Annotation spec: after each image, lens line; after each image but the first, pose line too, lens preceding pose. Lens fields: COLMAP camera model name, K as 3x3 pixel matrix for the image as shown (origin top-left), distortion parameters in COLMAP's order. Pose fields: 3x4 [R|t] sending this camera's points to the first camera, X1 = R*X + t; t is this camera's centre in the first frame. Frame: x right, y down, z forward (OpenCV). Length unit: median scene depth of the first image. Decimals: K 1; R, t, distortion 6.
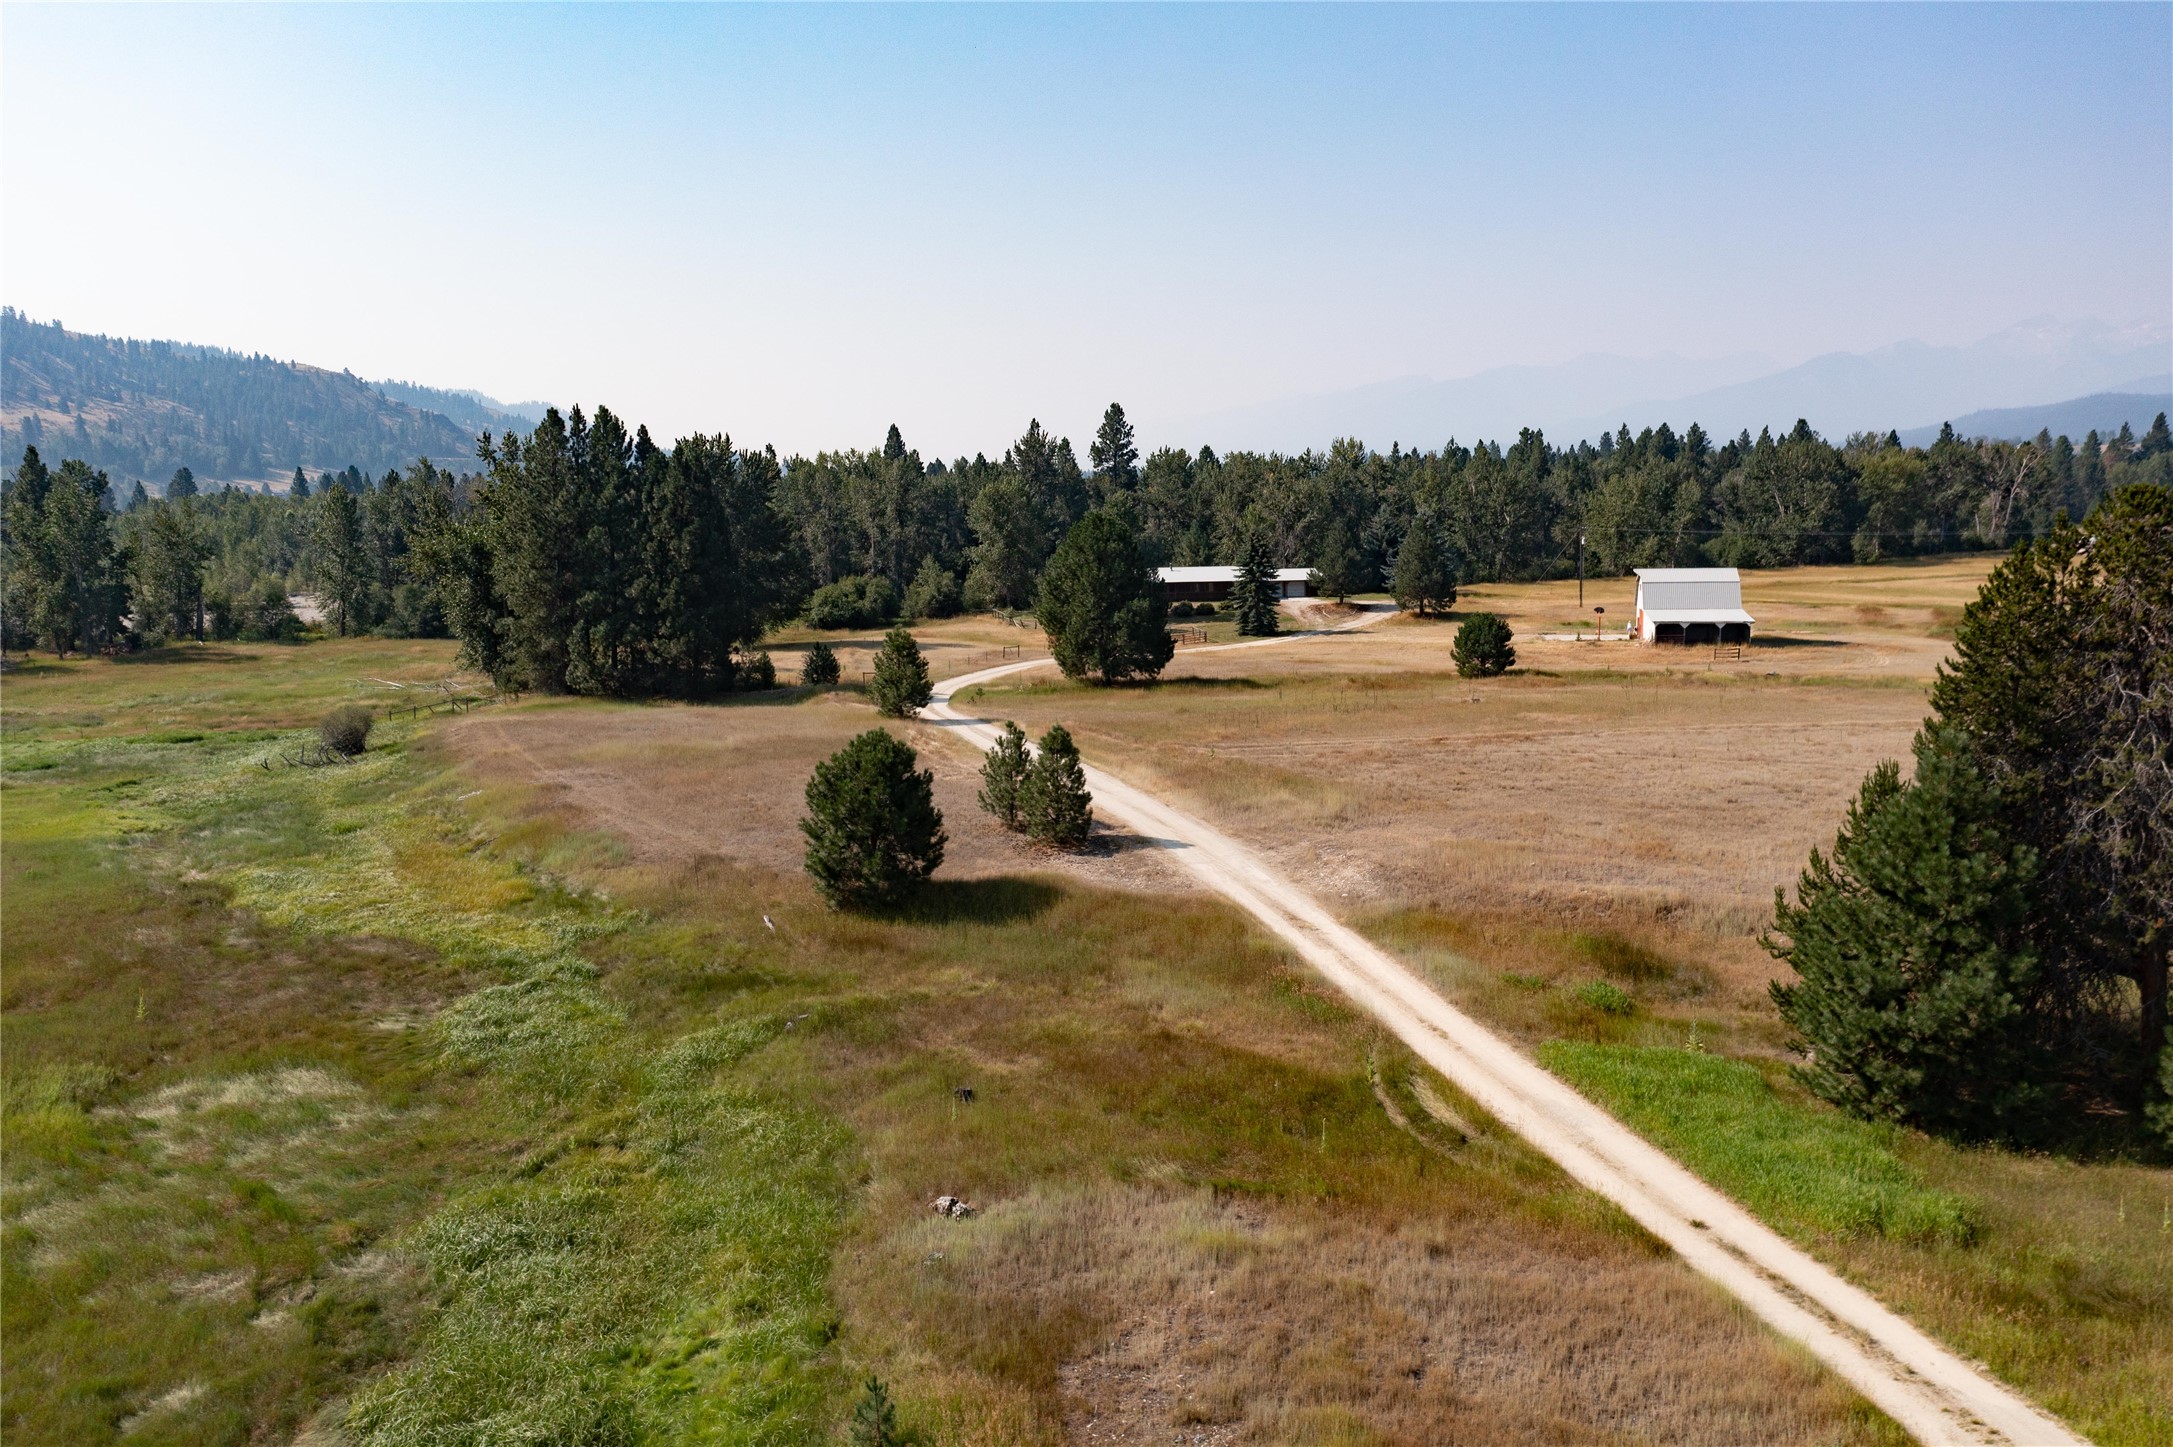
lens RADIAL K [[1699.7, 0, 1080.9], [0, 1699.7, 714.9], [0, 0, 1]] dist [-0.016712, 0.005334]
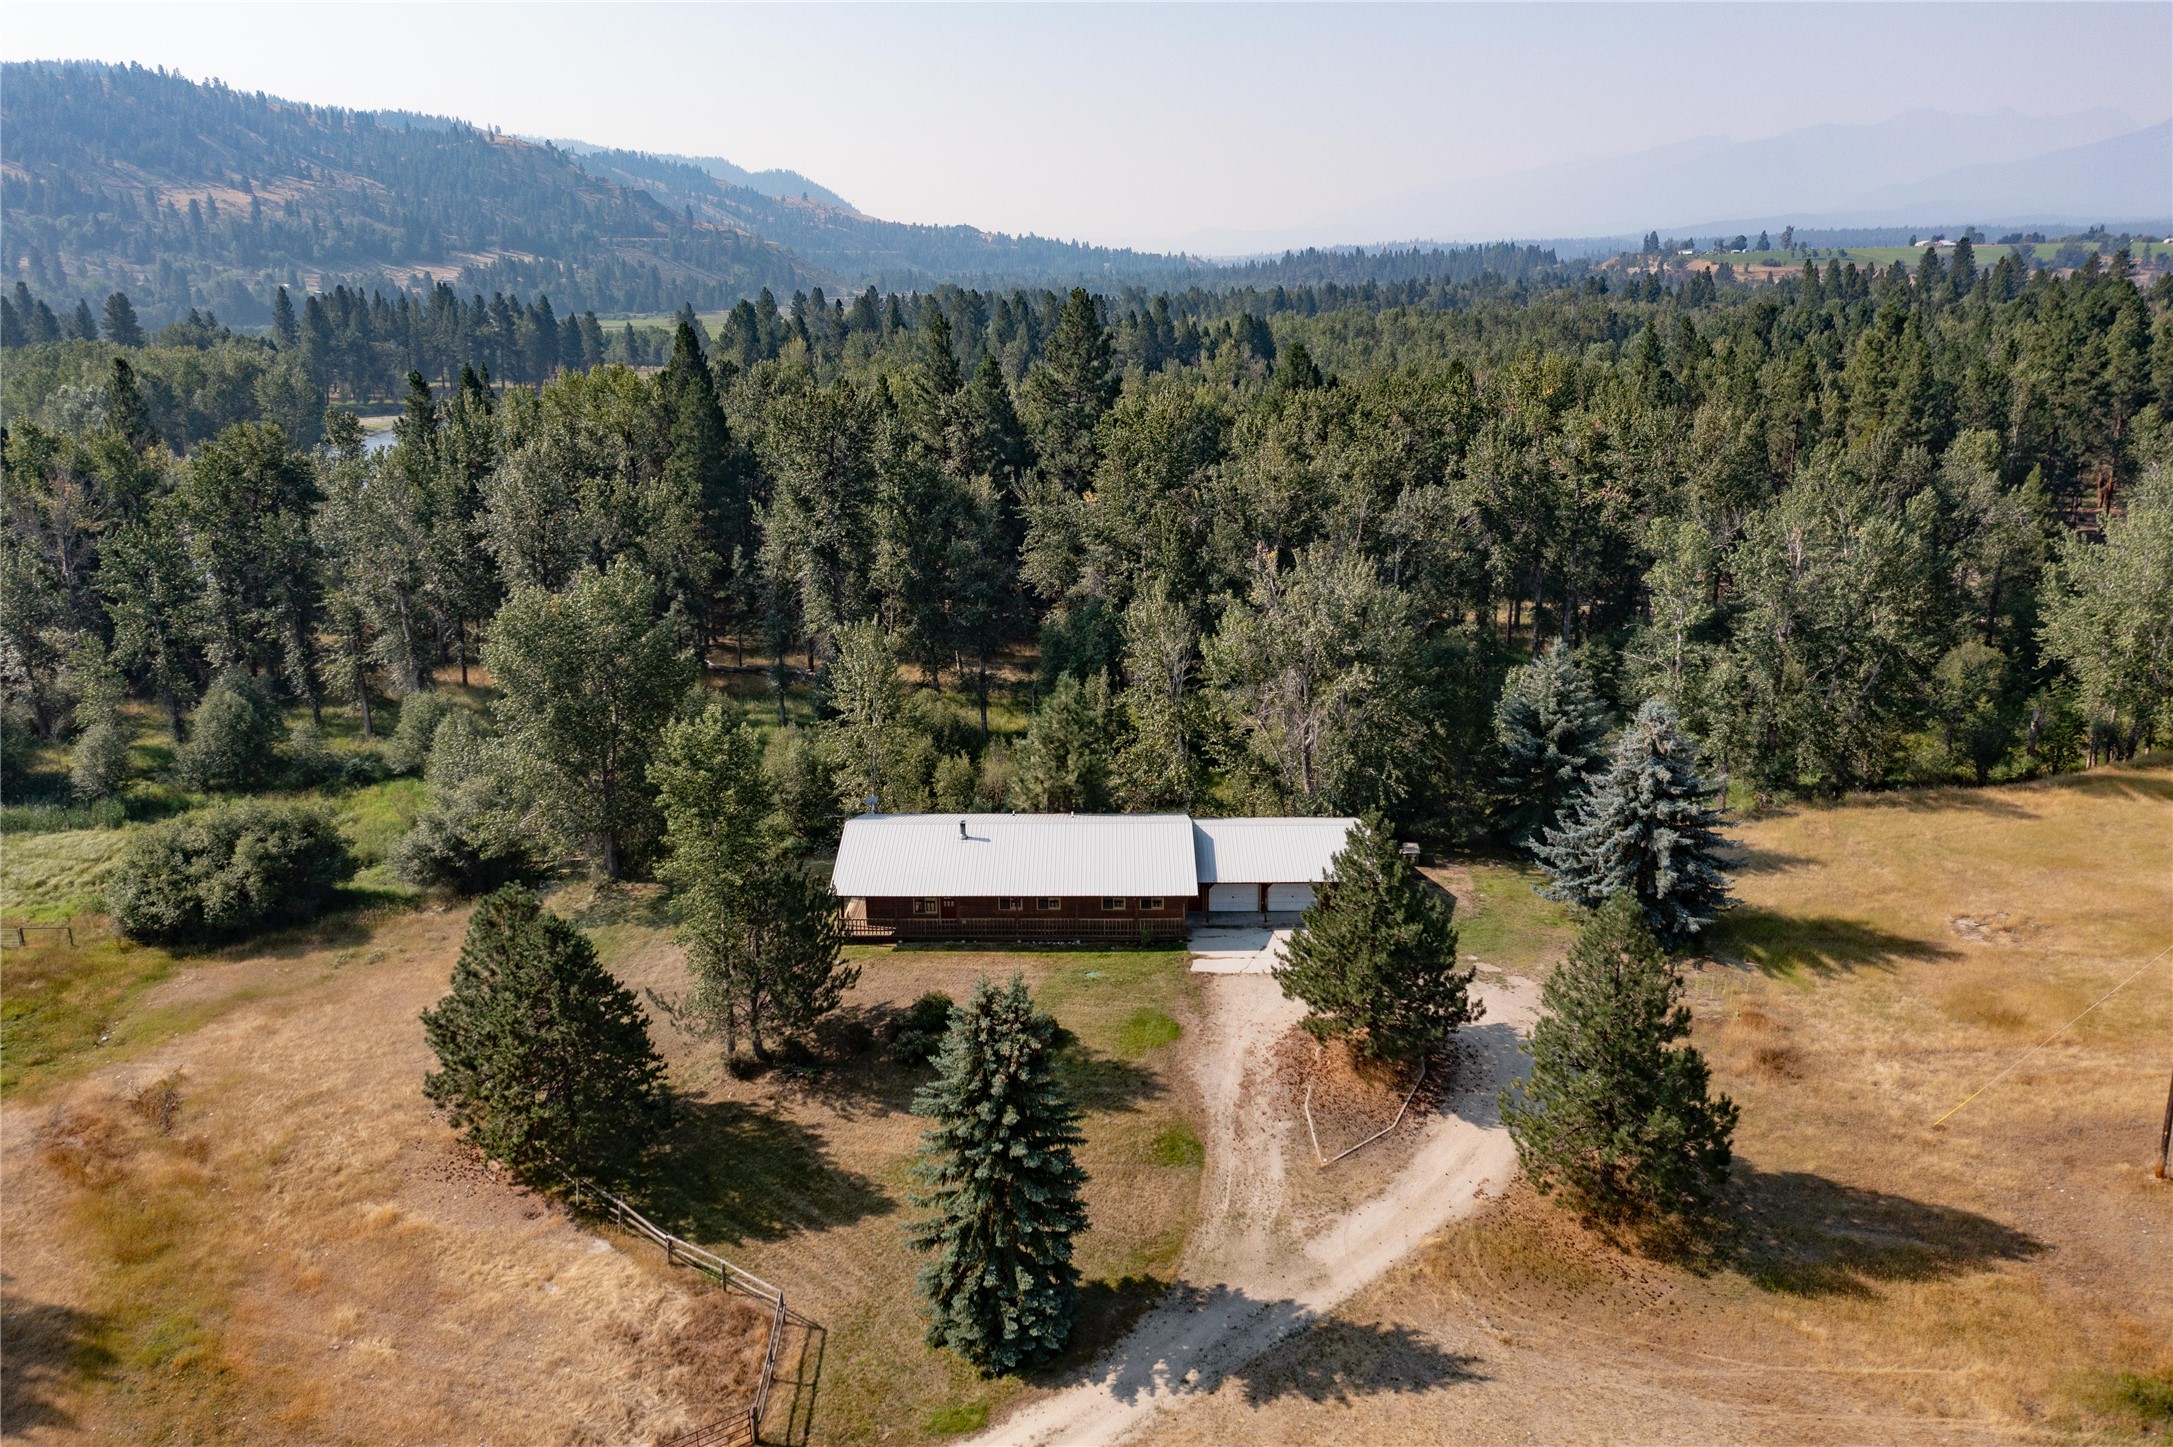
lens RADIAL K [[1699.7, 0, 1085.2], [0, 1699.7, 726.9], [0, 0, 1]] dist [-0.016712, 0.005334]
pose [[0.989311, 0.042863, -0.139382, 0.224805], [-0.023417, 0.990117, 0.138277, -0.276385], [0.143931, -0.133535, 0.980537, 1.071010]]
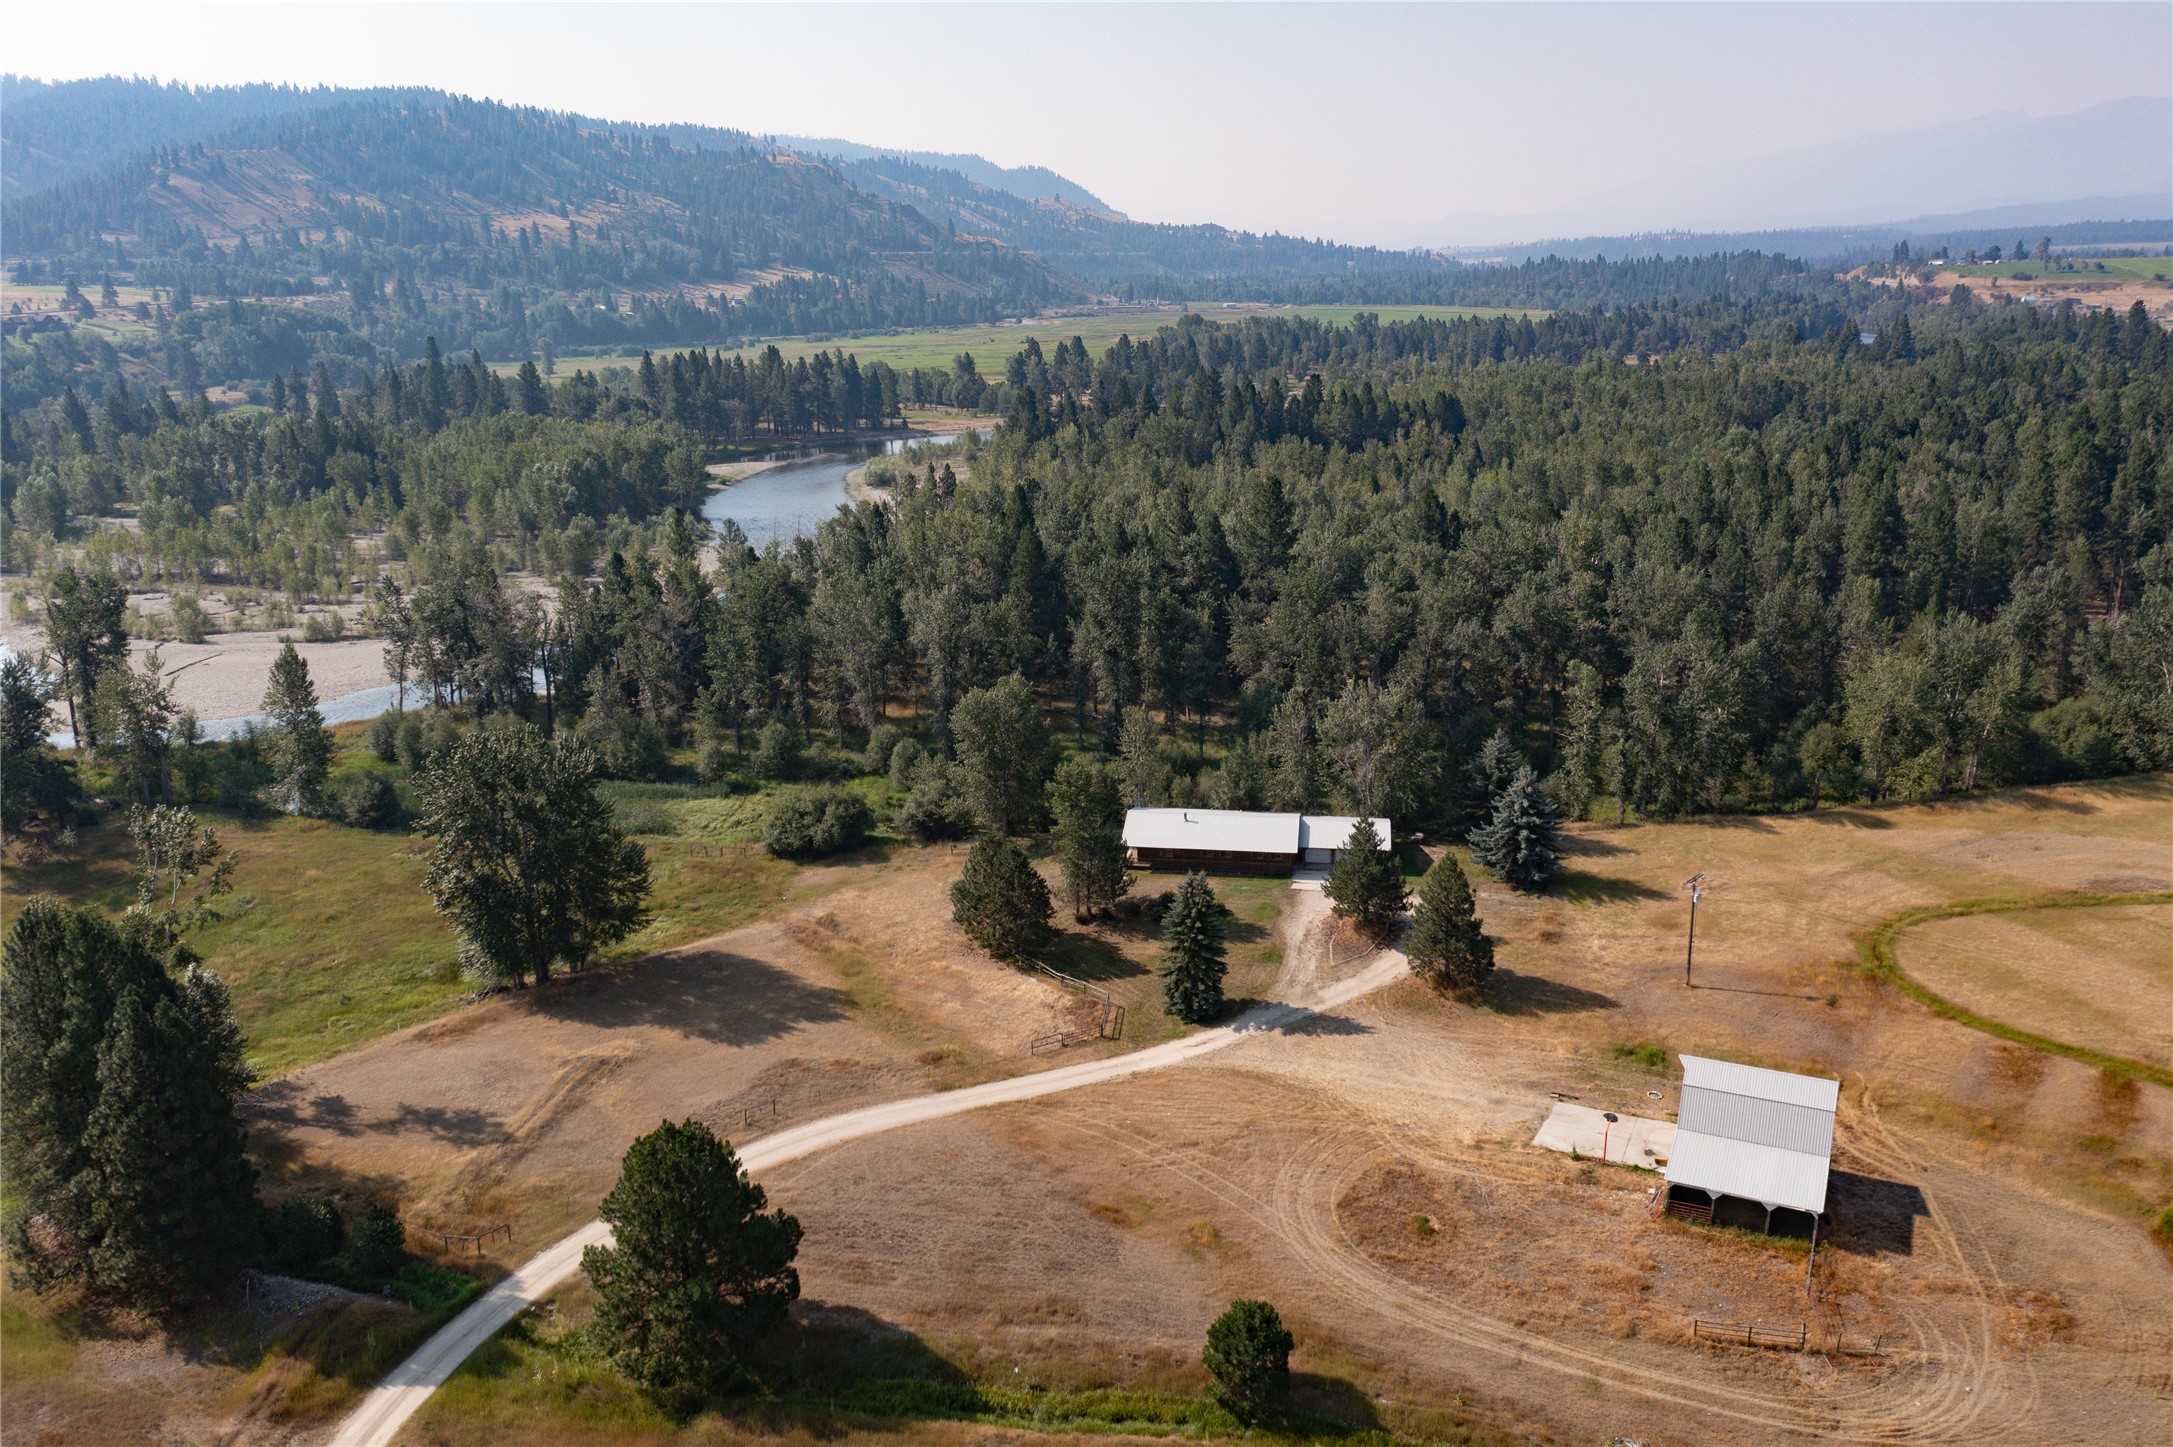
lens RADIAL K [[1699.7, 0, 1080.4], [0, 1699.7, 715.5], [0, 0, 1]] dist [-0.016712, 0.005334]
pose [[0.958647, 0.073647, -0.274904, 0.368975], [-0.034741, 0.988996, 0.143803, -0.411703], [0.282470, -0.128306, 0.950657, 0.427184]]
